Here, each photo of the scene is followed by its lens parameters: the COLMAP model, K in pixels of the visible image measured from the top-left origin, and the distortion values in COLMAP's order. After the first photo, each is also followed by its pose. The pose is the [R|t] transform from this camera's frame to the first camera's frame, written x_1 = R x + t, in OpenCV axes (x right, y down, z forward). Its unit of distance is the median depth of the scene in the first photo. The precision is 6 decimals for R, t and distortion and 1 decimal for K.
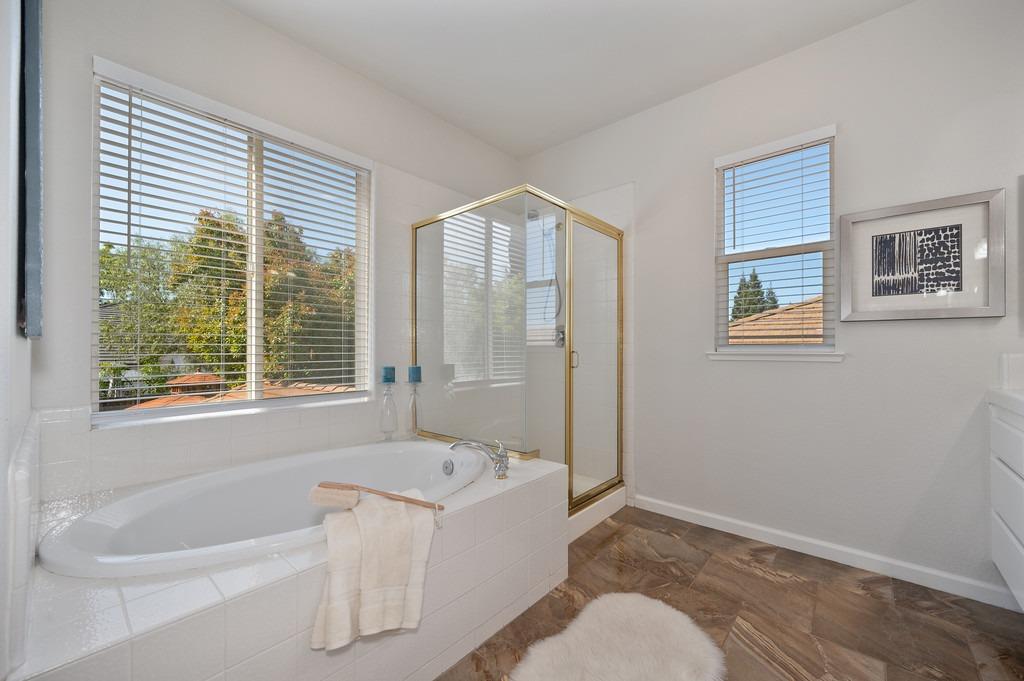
lens RADIAL K [[402.3, 0, 517.0], [0, 402.3, 346.8], [0, 0, 1]] dist [-0.002846, 0.000026]
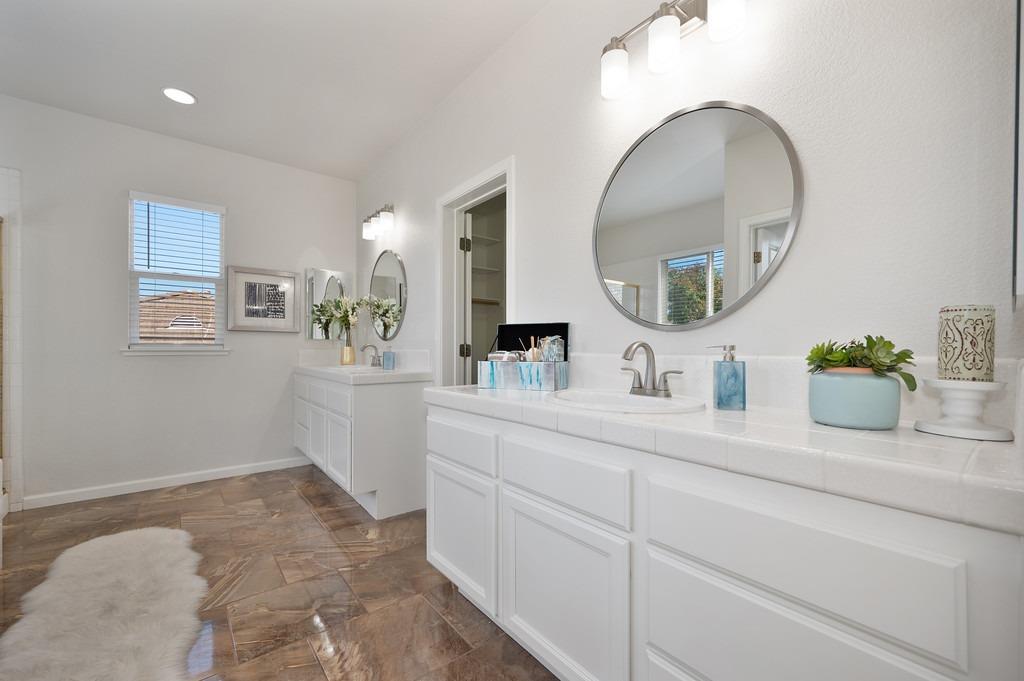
lens RADIAL K [[402.3, 0, 517.0], [0, 402.3, 346.8], [0, 0, 1]] dist [-0.002846, 0.000026]
pose [[0.155442, 0.007570, 0.987816, -0.652749], [-0.007371, 0.999952, -0.006503, 0.006468], [-0.987817, -0.006270, 0.155491, -0.435567]]
